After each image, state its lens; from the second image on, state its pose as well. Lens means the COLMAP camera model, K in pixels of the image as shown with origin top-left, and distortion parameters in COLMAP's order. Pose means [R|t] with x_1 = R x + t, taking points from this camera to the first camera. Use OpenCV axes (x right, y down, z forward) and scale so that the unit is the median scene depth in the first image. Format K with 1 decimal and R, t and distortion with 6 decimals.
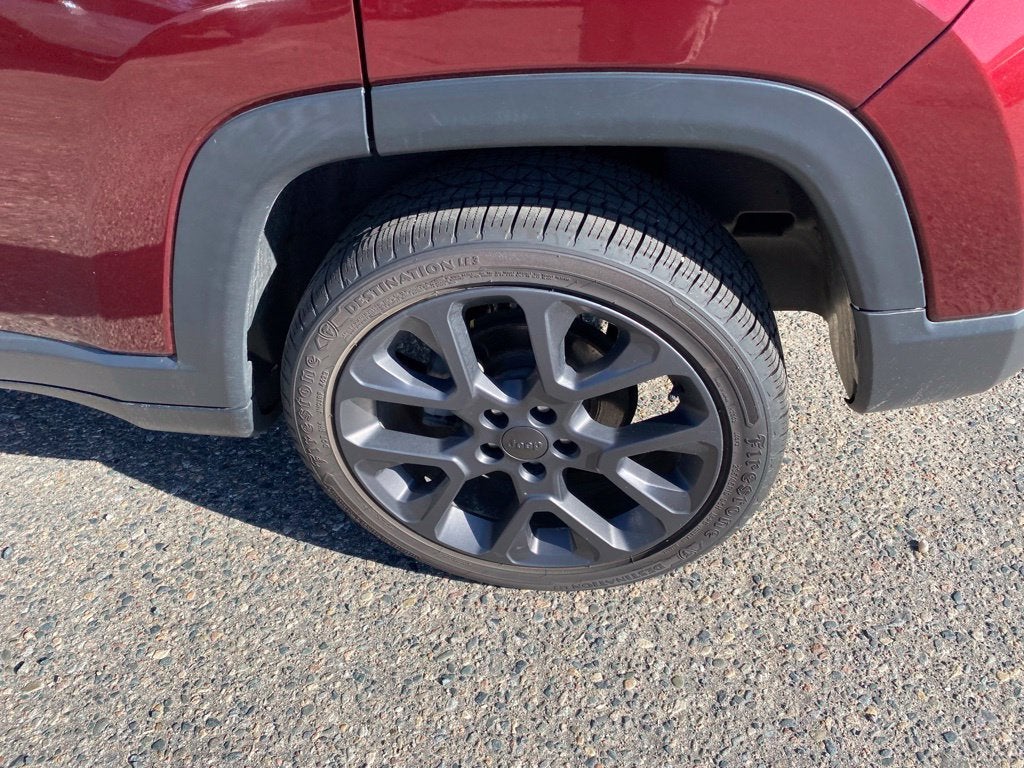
lens RADIAL K [[780.3, 0, 512.0], [0, 780.3, 384.0], [0, 0, 1]] dist [0.008040, -0.000634]
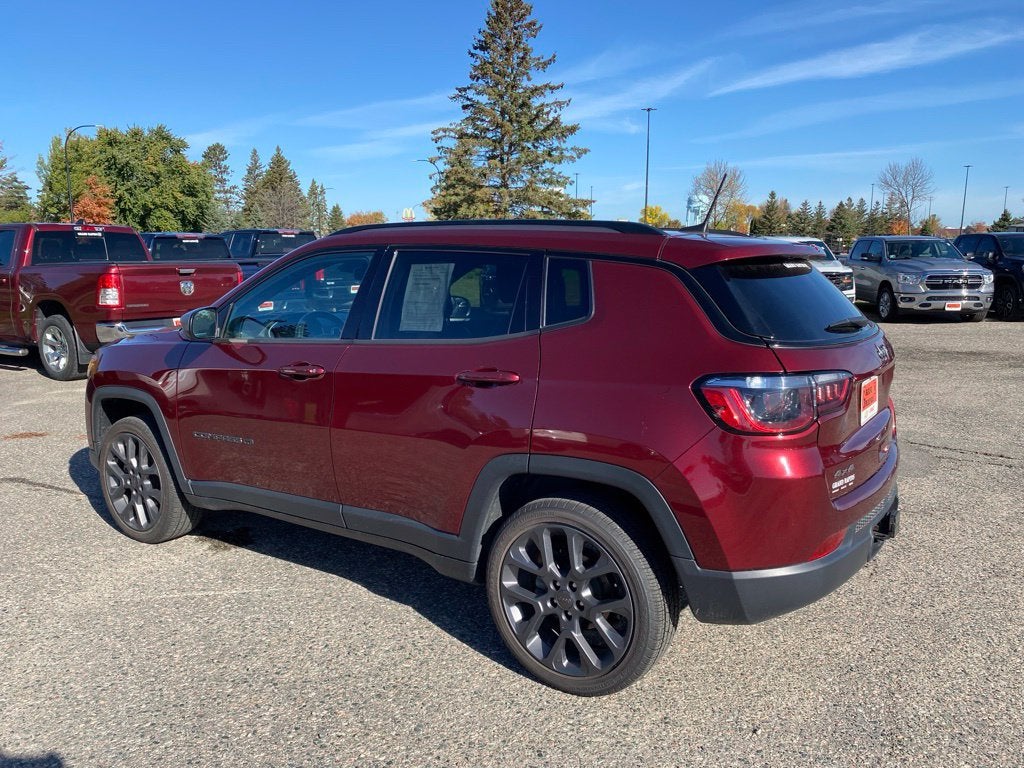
lens RADIAL K [[907.9, 0, 504.2], [0, 907.9, 384.5], [0, 0, 1]] dist [0.015003, -0.023821]
pose [[0.882311, 0.120151, -0.455073, 1.034238], [-0.344457, 0.823727, -0.450359, 0.842712], [0.320745, 0.554109, 0.768170, -1.605813]]
